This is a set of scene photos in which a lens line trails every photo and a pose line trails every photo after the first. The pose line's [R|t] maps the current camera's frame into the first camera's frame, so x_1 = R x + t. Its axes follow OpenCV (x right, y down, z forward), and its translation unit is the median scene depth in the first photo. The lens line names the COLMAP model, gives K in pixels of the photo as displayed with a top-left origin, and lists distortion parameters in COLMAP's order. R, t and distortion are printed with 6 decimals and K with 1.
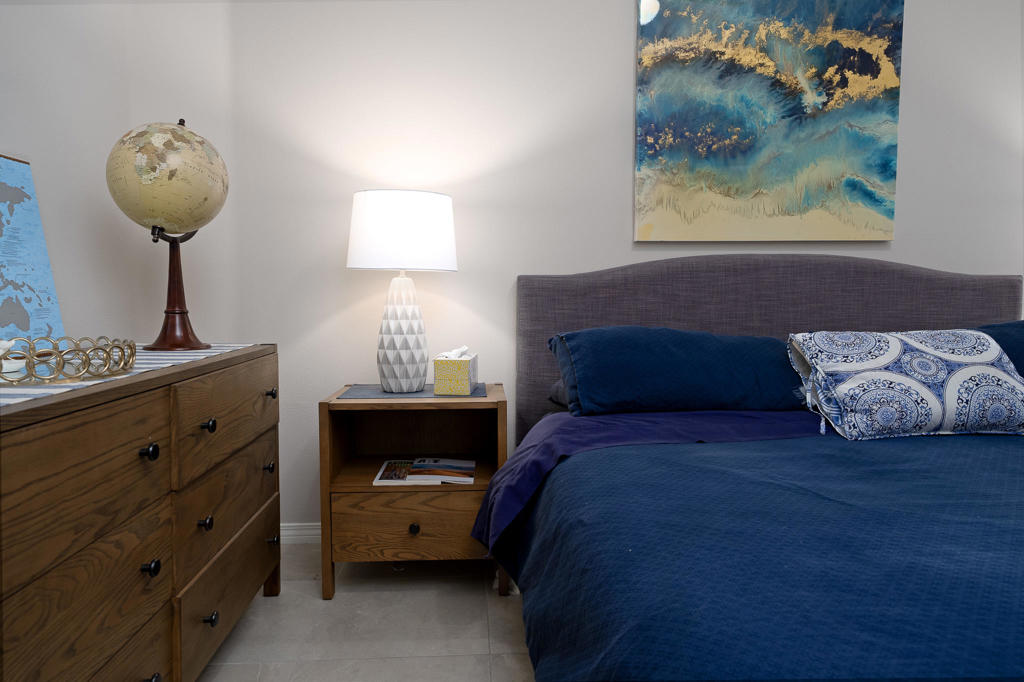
lens RADIAL K [[700.7, 0, 509.7], [0, 700.7, 350.5], [0, 0, 1]] dist [0.030722, 0.000773]
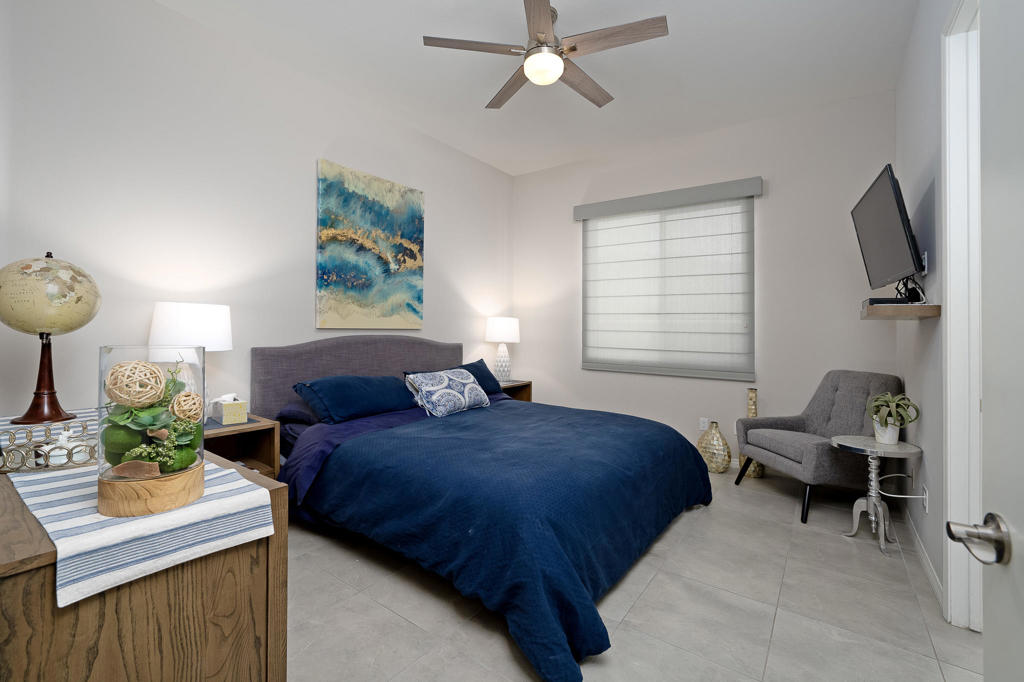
lens RADIAL K [[440.5, 0, 510.2], [0, 440.5, 334.7], [0, 0, 1]] dist [0.000073, -0.000068]
pose [[0.643803, 0.000923, 0.765190, -0.405871], [0.042338, 0.998424, -0.036827, -0.072481], [-0.764019, 0.056106, 0.642750, -0.170606]]
